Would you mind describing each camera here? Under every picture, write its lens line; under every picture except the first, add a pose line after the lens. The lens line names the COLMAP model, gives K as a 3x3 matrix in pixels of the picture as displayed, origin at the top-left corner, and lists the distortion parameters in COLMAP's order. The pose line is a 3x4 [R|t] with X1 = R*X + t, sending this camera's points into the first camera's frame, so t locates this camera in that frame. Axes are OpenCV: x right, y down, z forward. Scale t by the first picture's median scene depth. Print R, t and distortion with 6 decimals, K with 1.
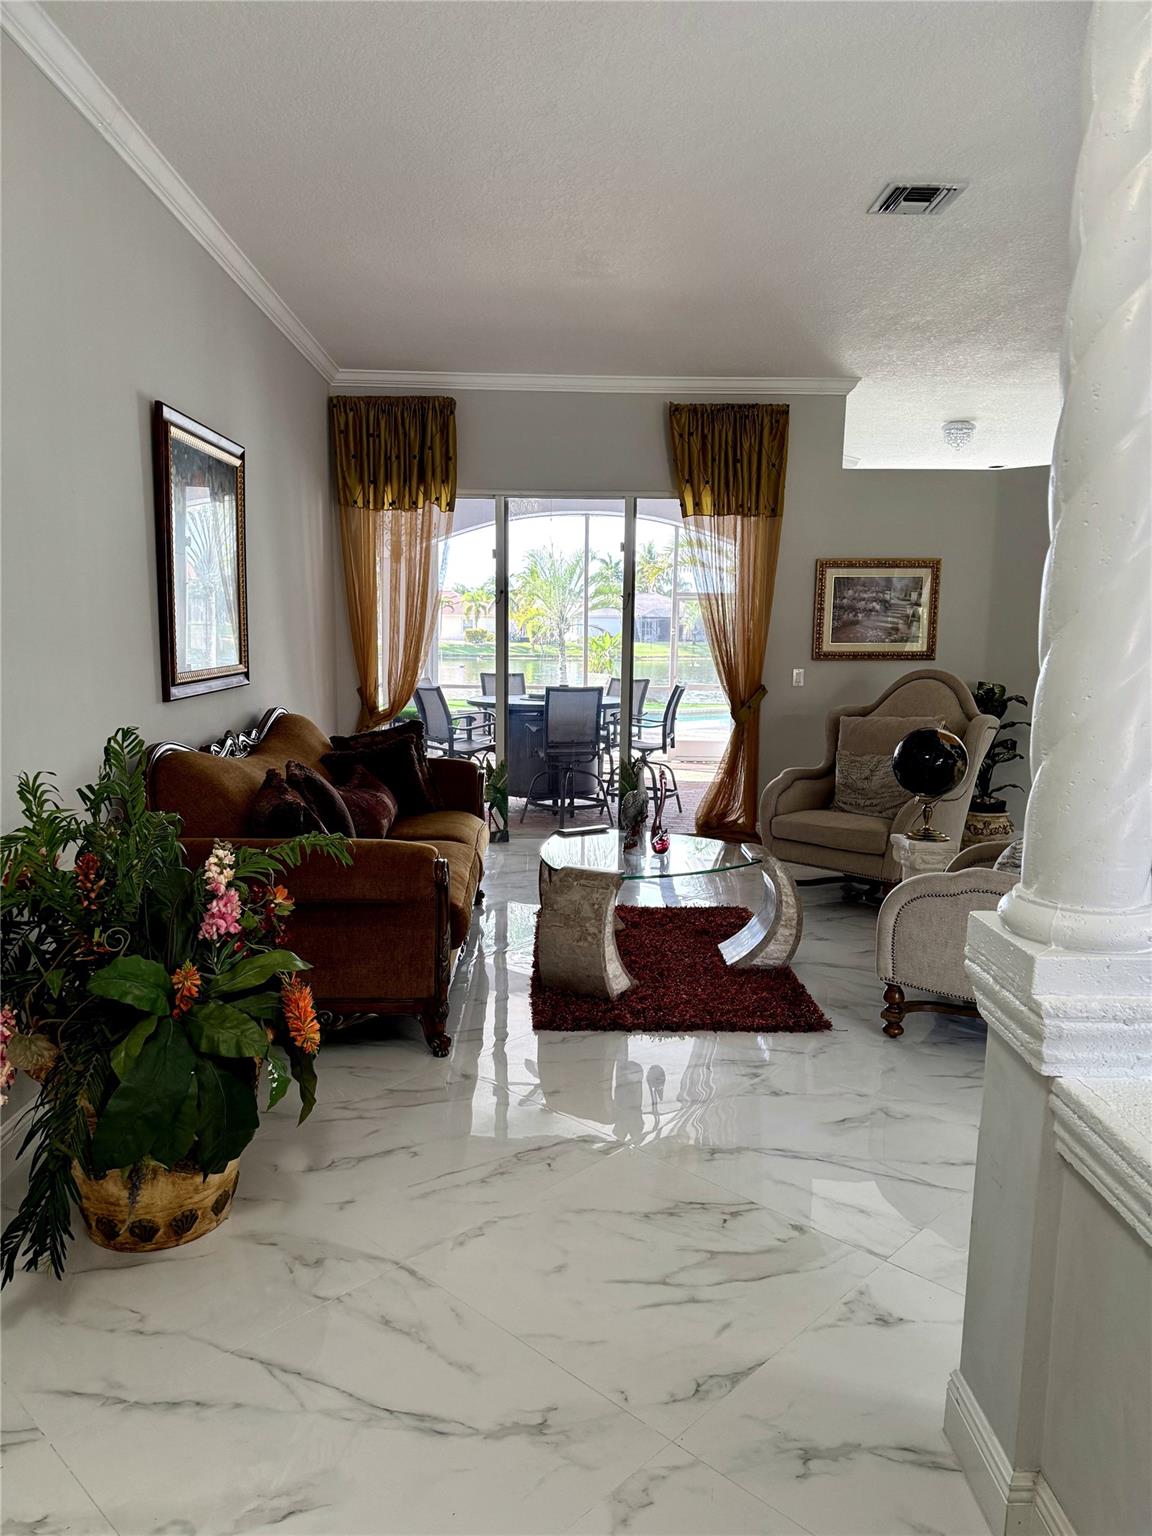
lens RADIAL K [[1086.5, 0, 557.7], [0, 1086.5, 781.8], [0, 0, 1]] dist [0.055012, -0.102927]
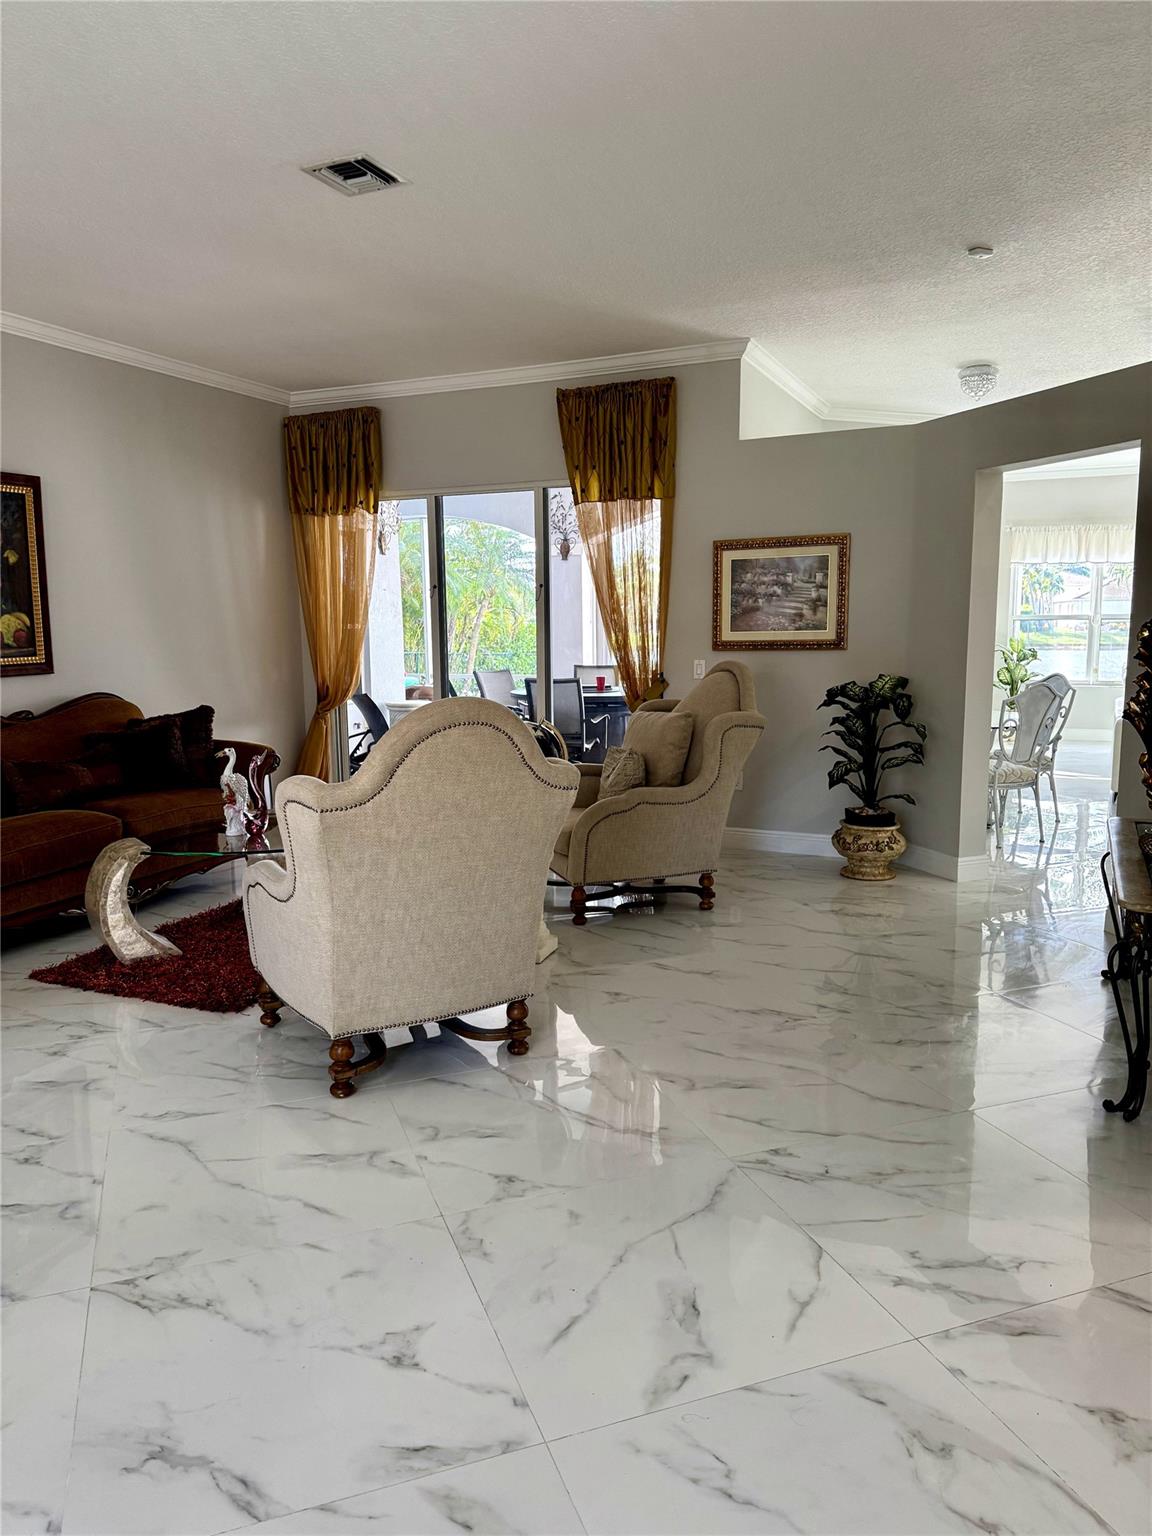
lens RADIAL K [[1086.5, 0, 570.8], [0, 1086.5, 779.3], [0, 0, 1]] dist [0.055012, -0.102927]
pose [[0.903901, 0.041412, -0.425732, 0.539585], [-0.041300, 0.999102, 0.009497, -0.006760], [0.425743, 0.008998, 0.904799, 0.119640]]
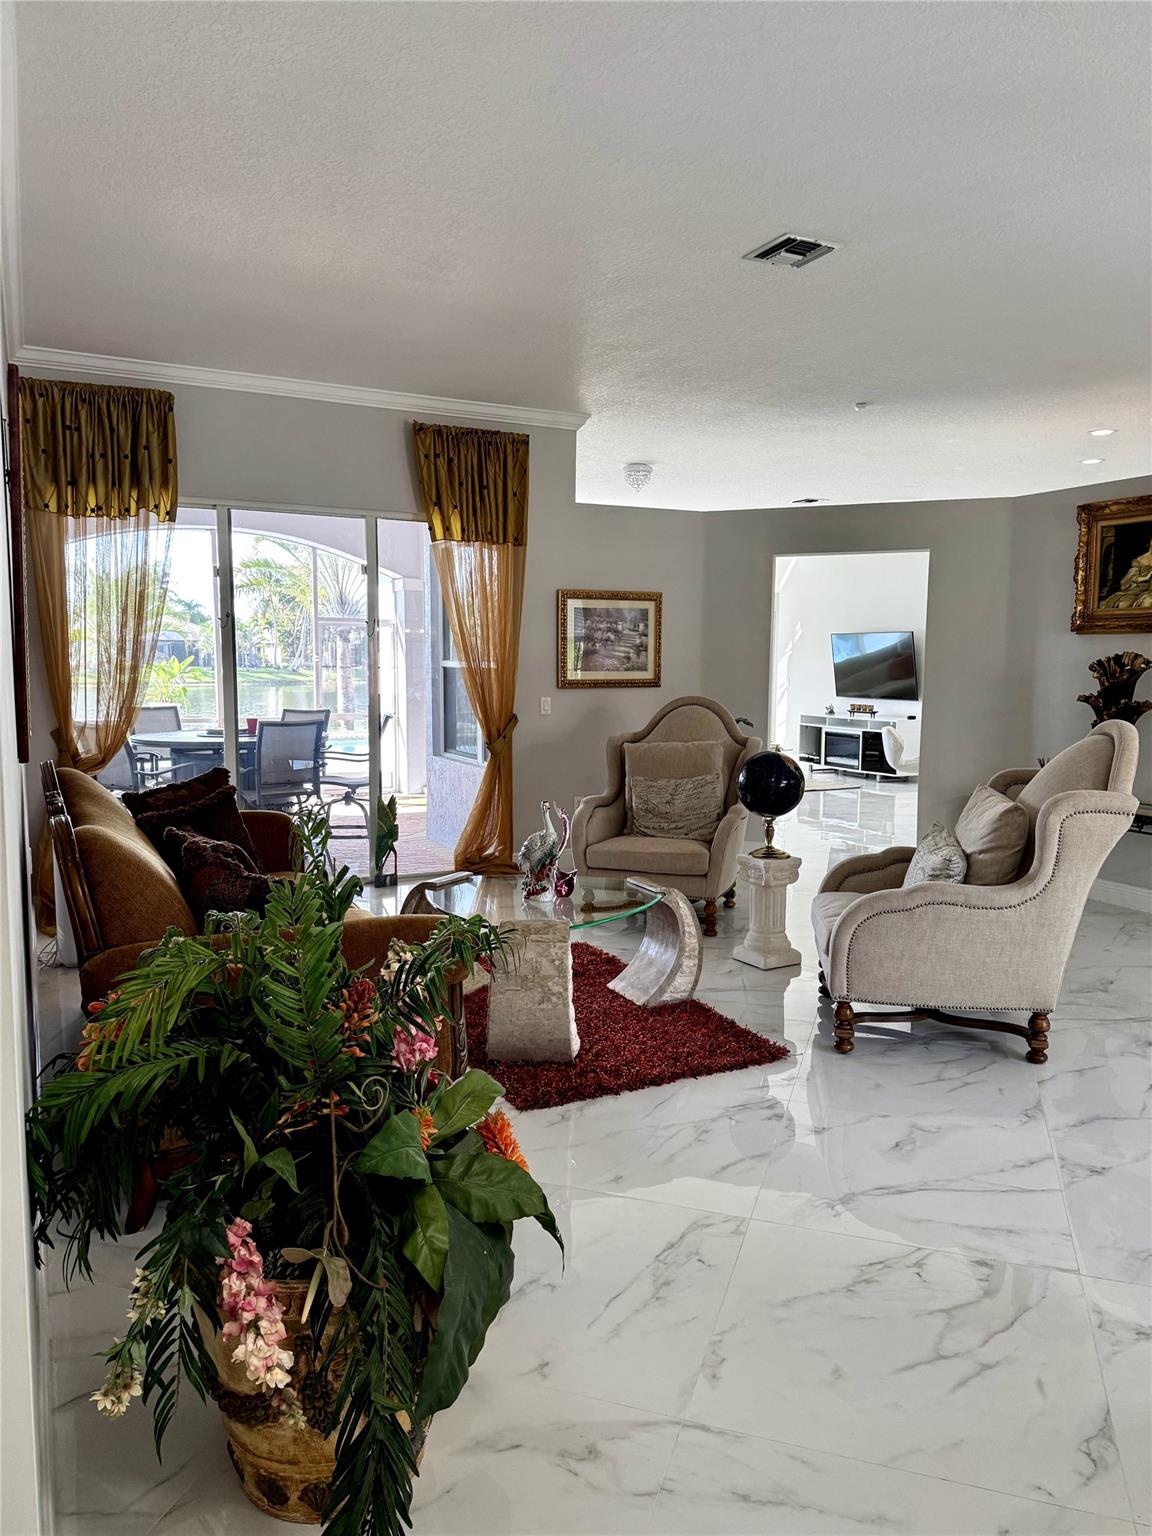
lens RADIAL K [[1086.5, 0, 576.6], [0, 1086.5, 770.8], [0, 0, 1]] dist [0.055012, -0.102927]
pose [[0.896906, -0.049618, 0.439429, -0.201542], [0.064562, 0.997731, -0.019117, -0.016069], [-0.437483, 0.045516, 0.898074, 0.096657]]
